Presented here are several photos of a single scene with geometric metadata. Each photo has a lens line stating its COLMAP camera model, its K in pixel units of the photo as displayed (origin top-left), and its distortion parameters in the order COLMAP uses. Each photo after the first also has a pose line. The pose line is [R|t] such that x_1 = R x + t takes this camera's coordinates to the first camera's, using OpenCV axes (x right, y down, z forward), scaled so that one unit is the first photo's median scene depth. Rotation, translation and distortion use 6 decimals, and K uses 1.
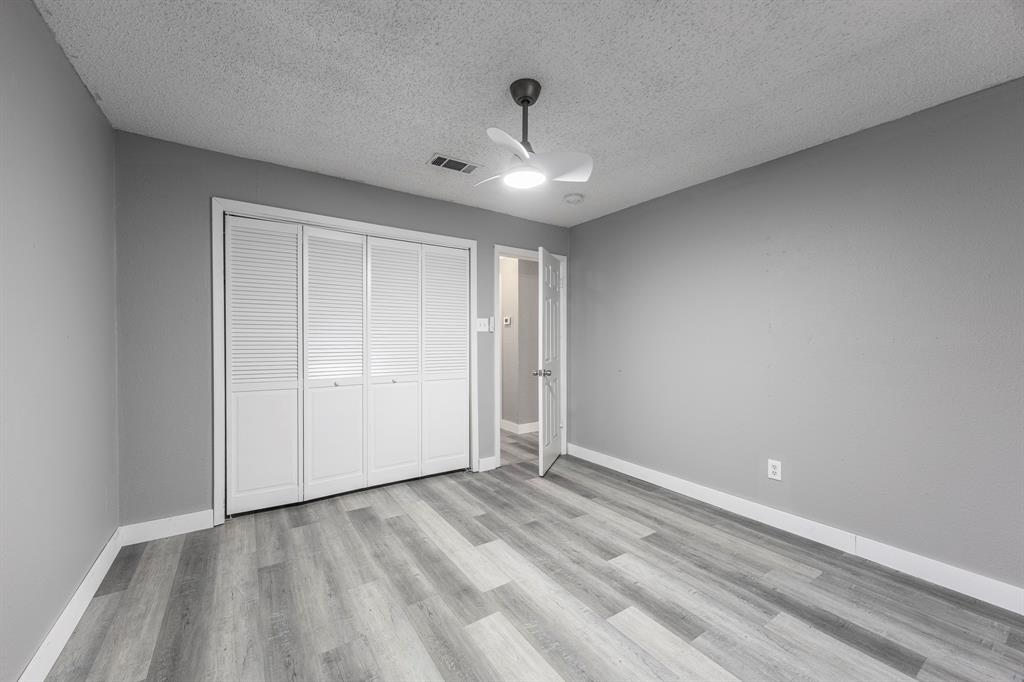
lens RADIAL K [[392.8, 0, 508.9], [0, 392.8, 335.1], [0, 0, 1]] dist [0.007388, -0.000407]
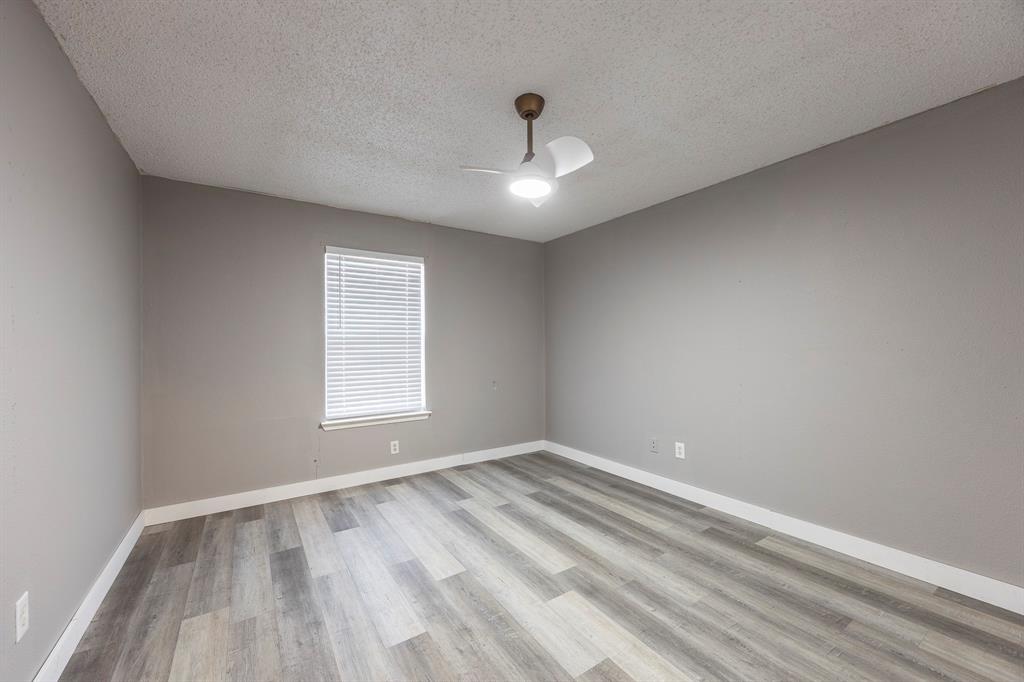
lens RADIAL K [[392.8, 0, 512.7], [0, 392.8, 347.1], [0, 0, 1]] dist [0.007388, -0.000407]
pose [[-0.999979, 0.006431, -0.001053, 0.085099], [0.006435, 0.999972, -0.003927, 0.018115], [0.001028, -0.003933, -0.999992, 1.968226]]
